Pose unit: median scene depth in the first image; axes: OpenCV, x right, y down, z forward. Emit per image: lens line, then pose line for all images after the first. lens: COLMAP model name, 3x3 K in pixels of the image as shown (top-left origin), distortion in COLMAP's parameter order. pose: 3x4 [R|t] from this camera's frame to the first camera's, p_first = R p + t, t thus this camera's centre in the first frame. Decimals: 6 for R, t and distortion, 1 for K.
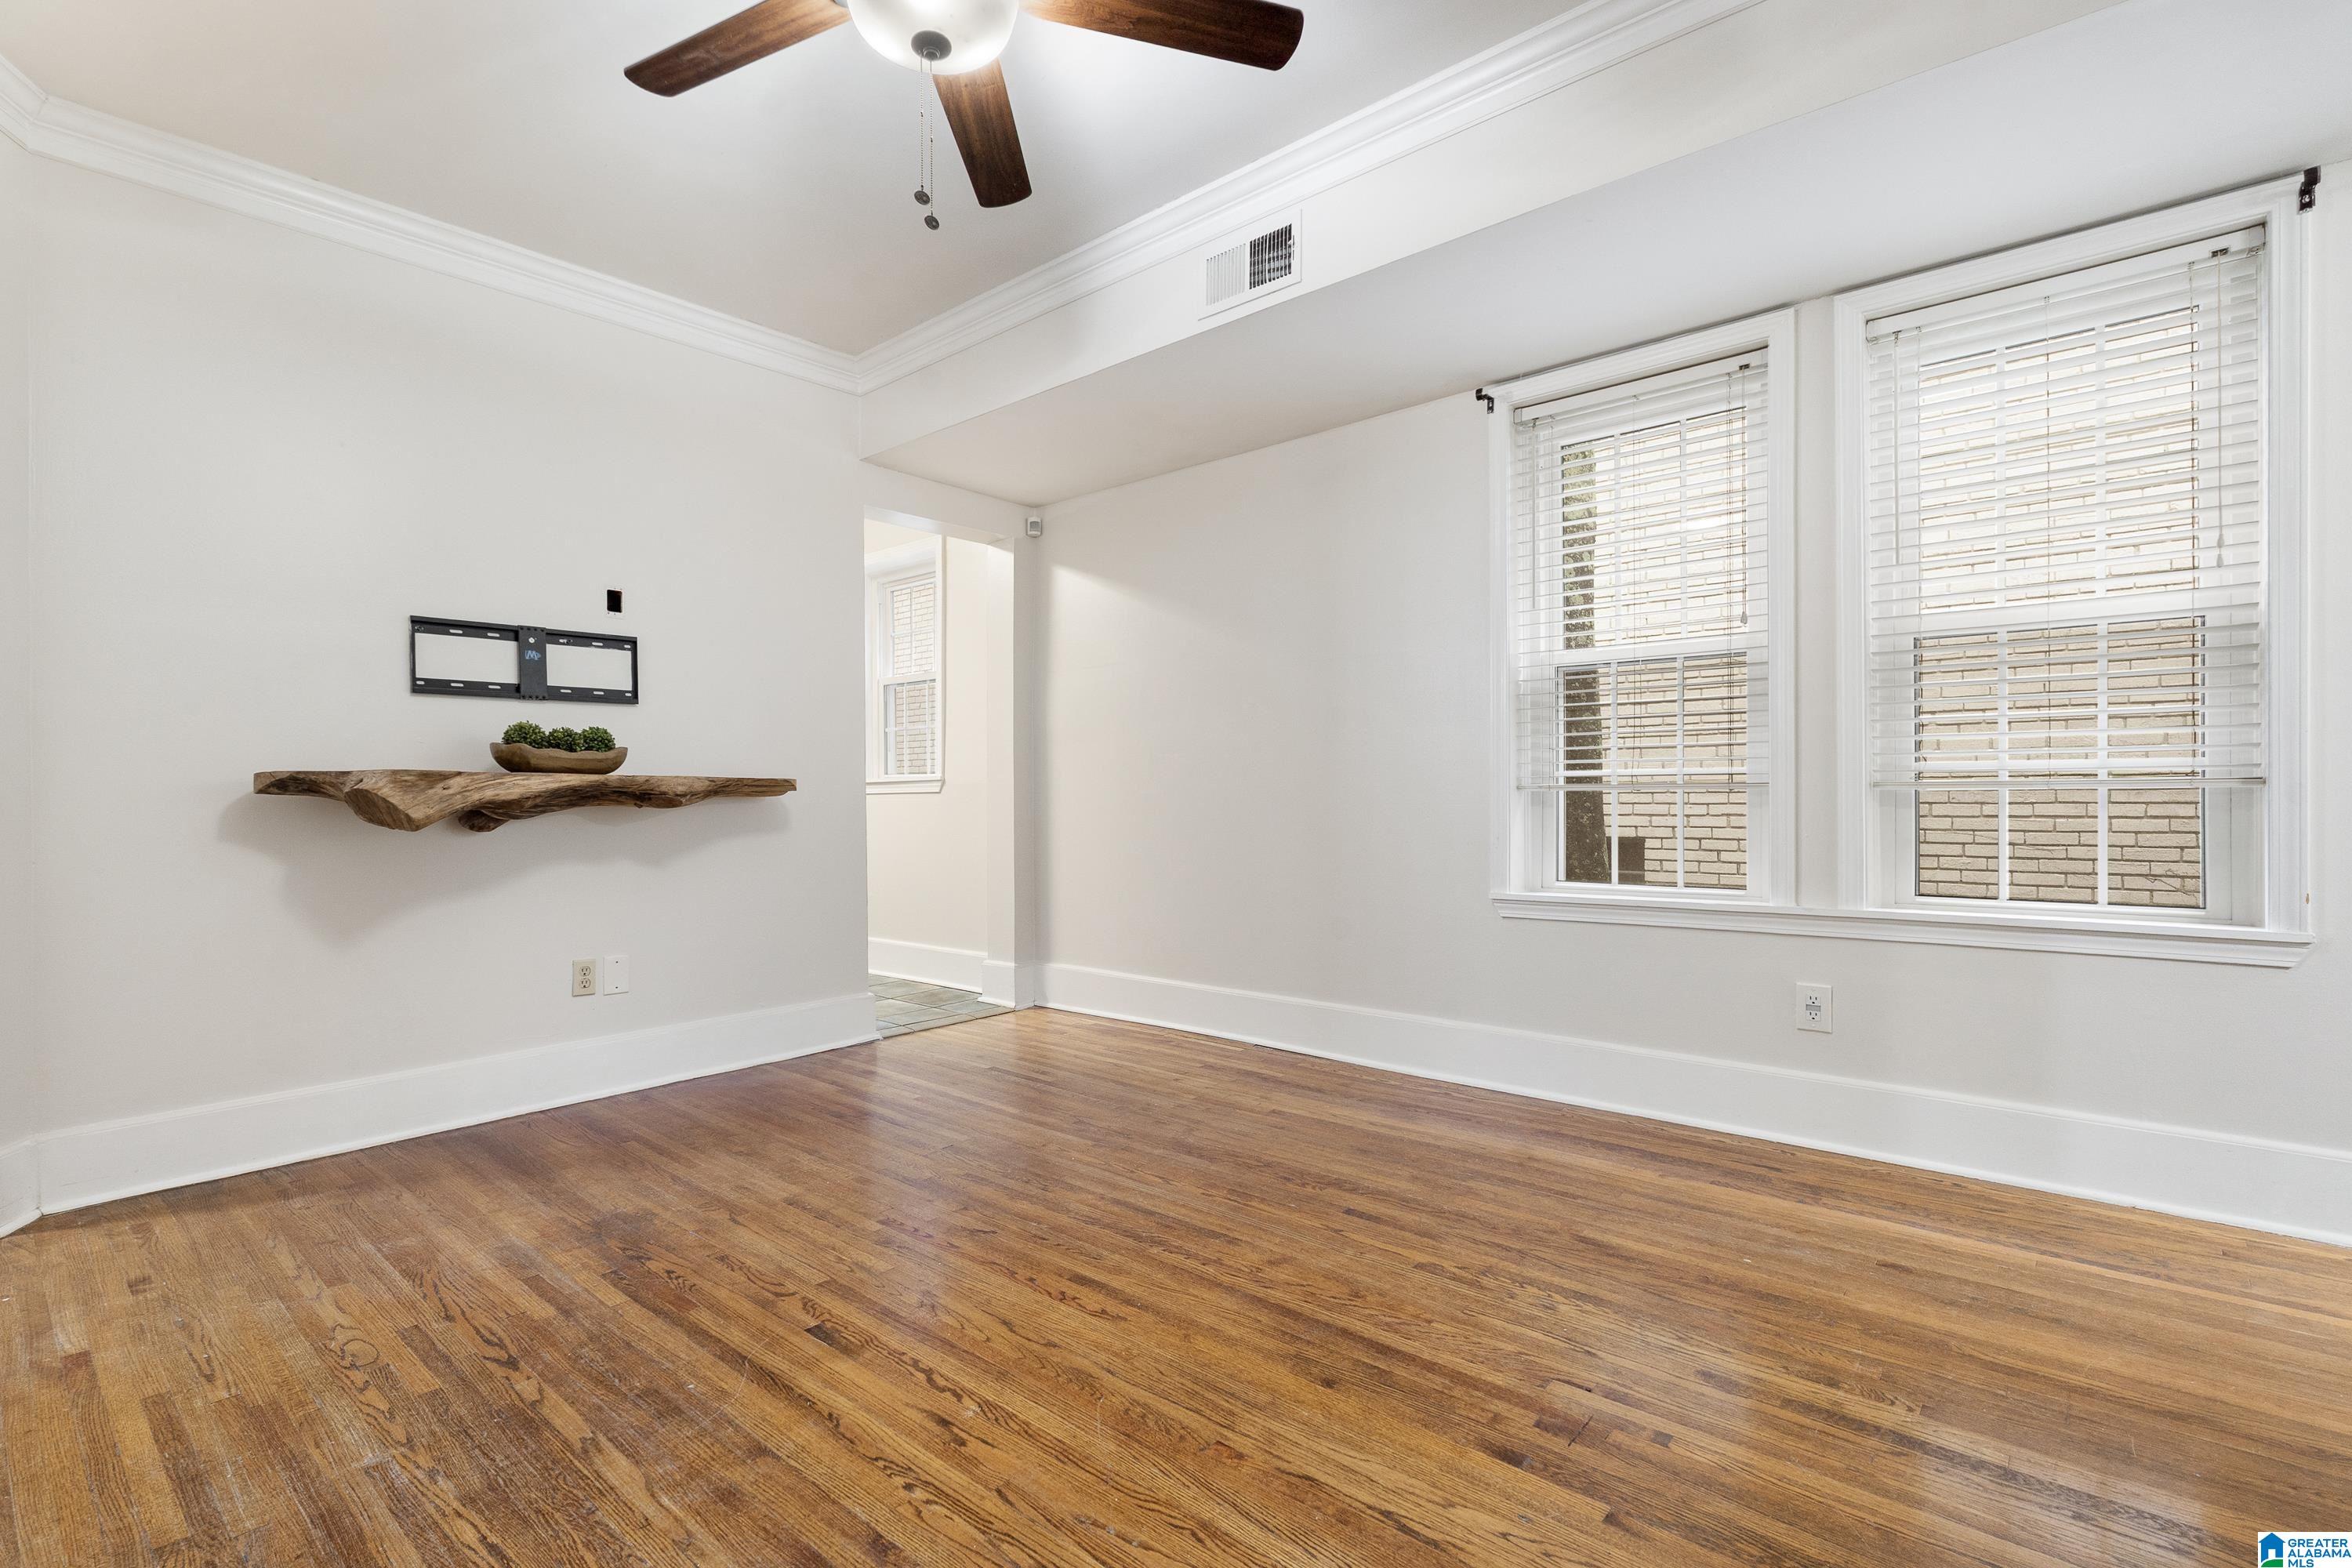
lens RADIAL K [[1086.3, 0, 1143.7], [0, 1086.3, 803.8], [0, 0, 1]] dist [-0.005417, 0.000563]
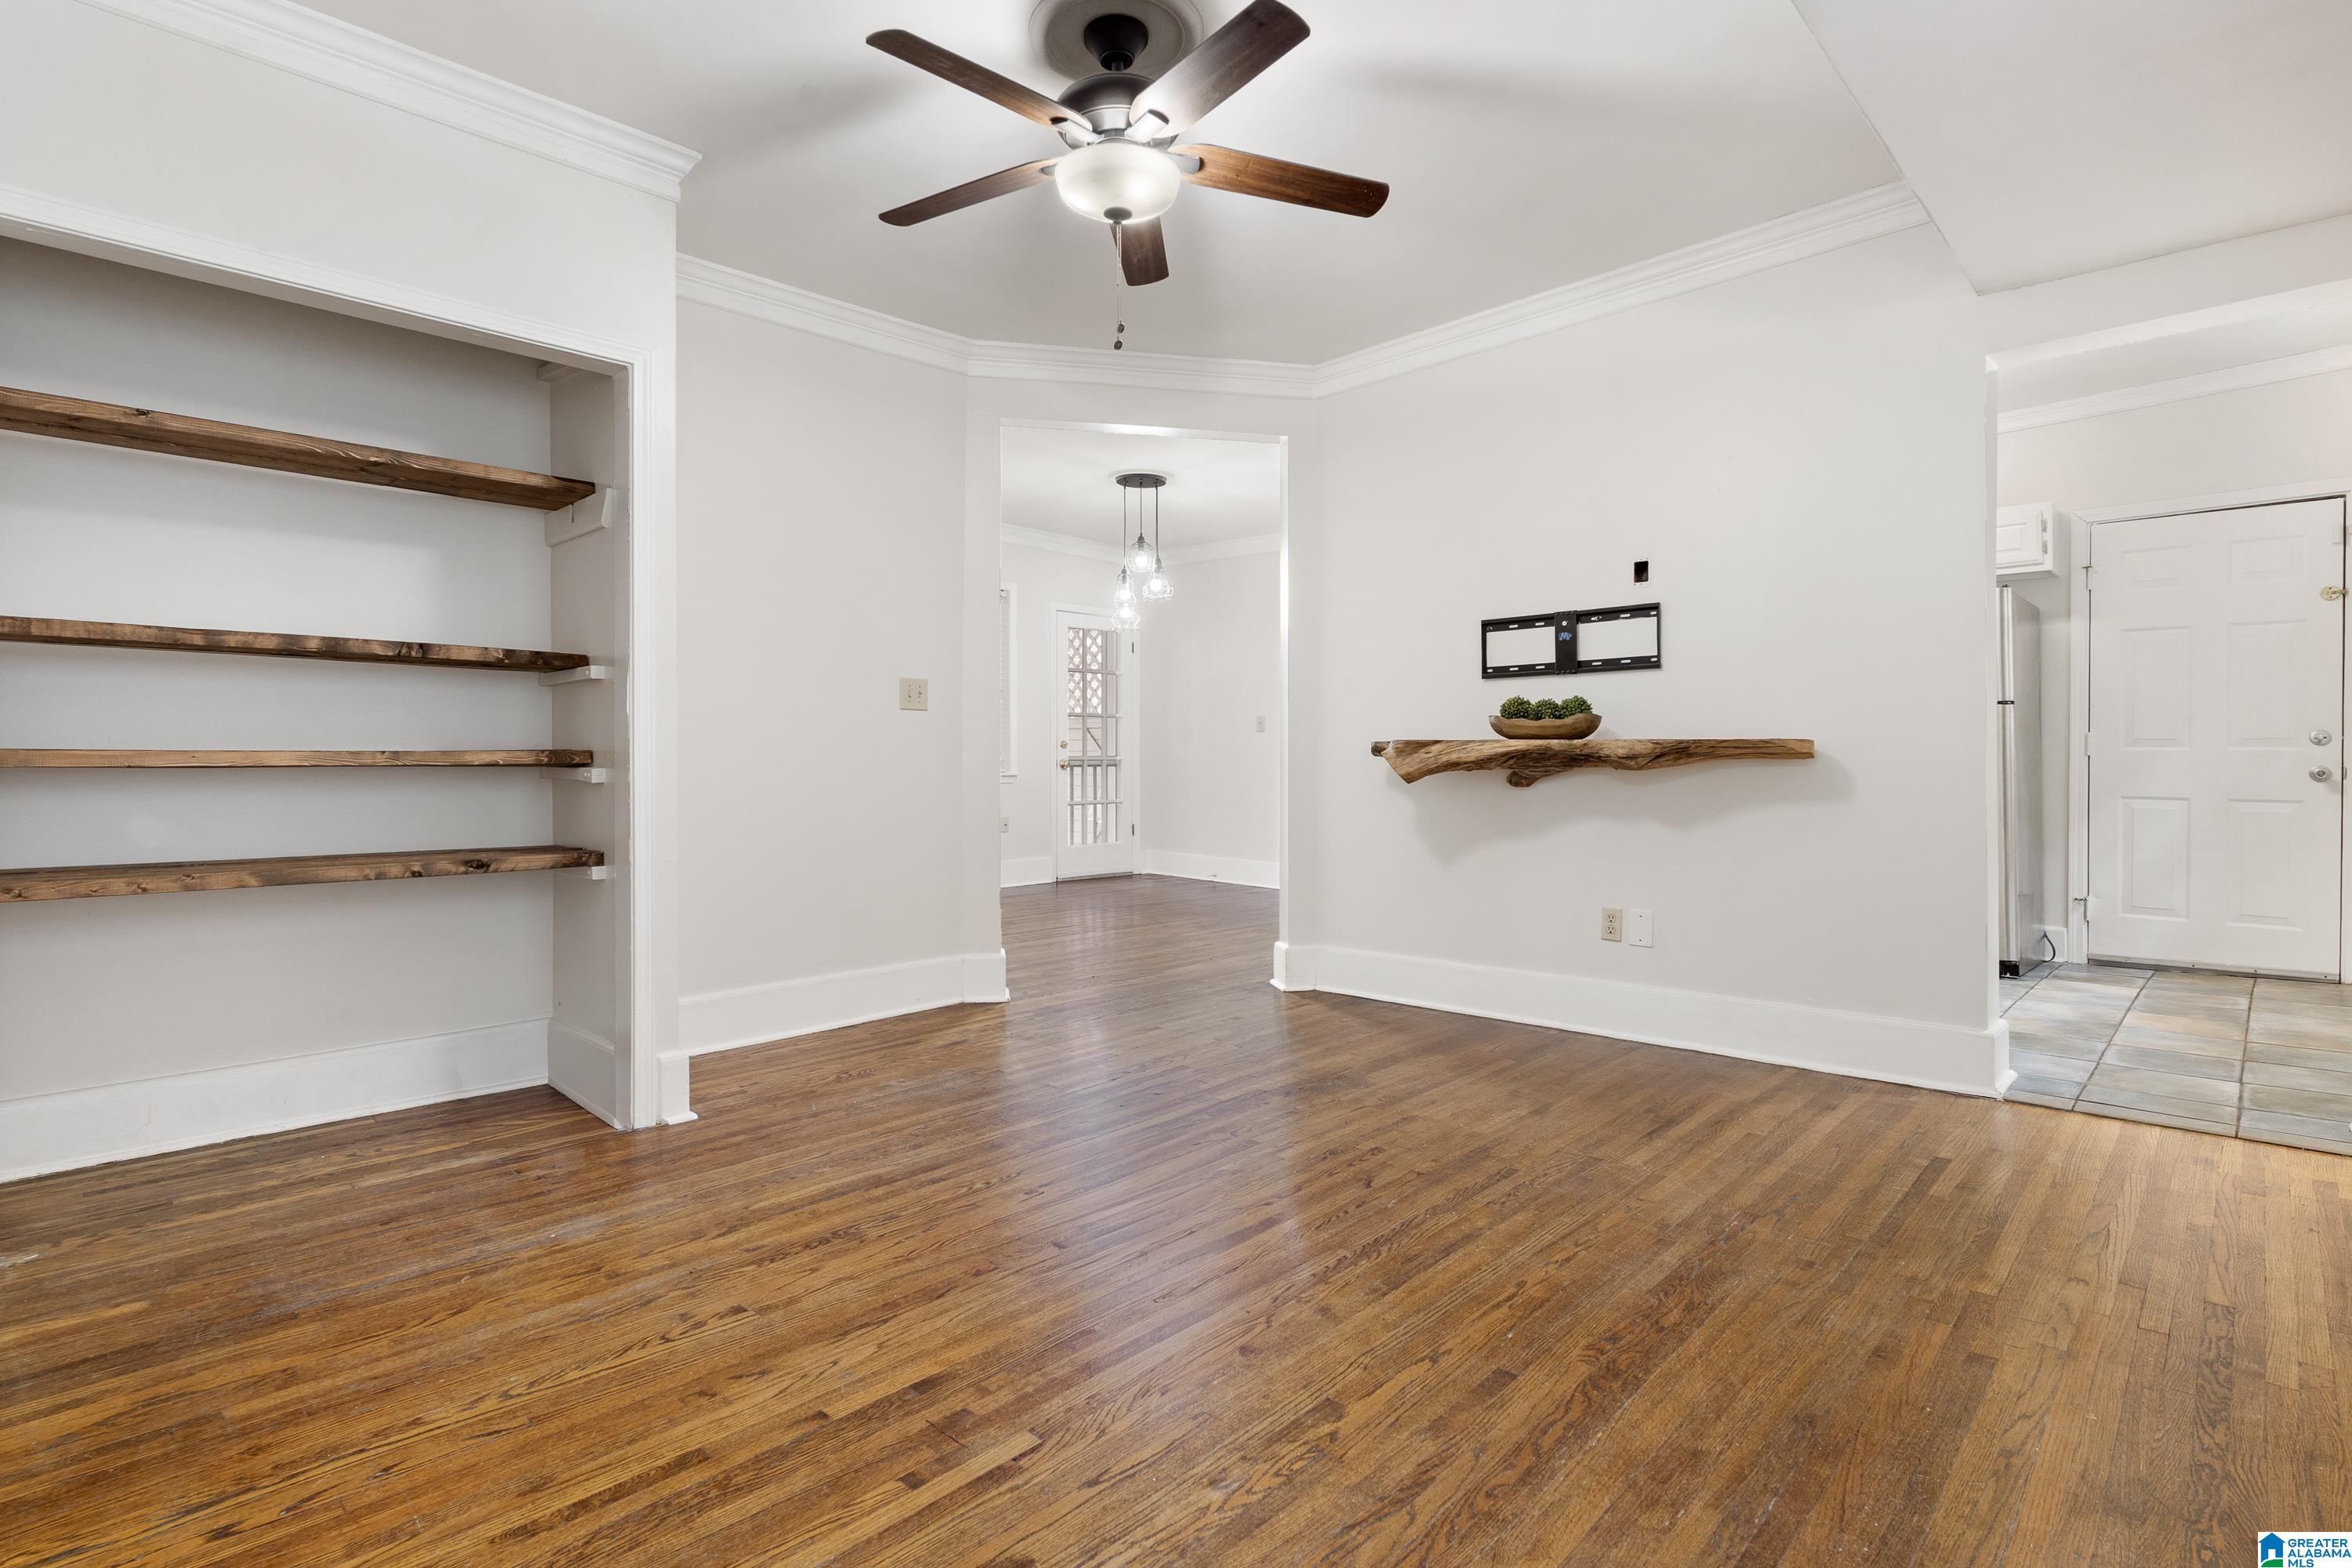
lens RADIAL K [[1152.5, 0, 1127.0], [0, 1152.5, 788.1], [0, 0, 1]] dist [-0.007949, -0.000488]
pose [[-0.062041, 0.032294, -0.997551, 0.881808], [-0.002623, 0.999468, 0.032520, -0.017493], [0.998070, 0.004634, -0.061924, 0.773325]]
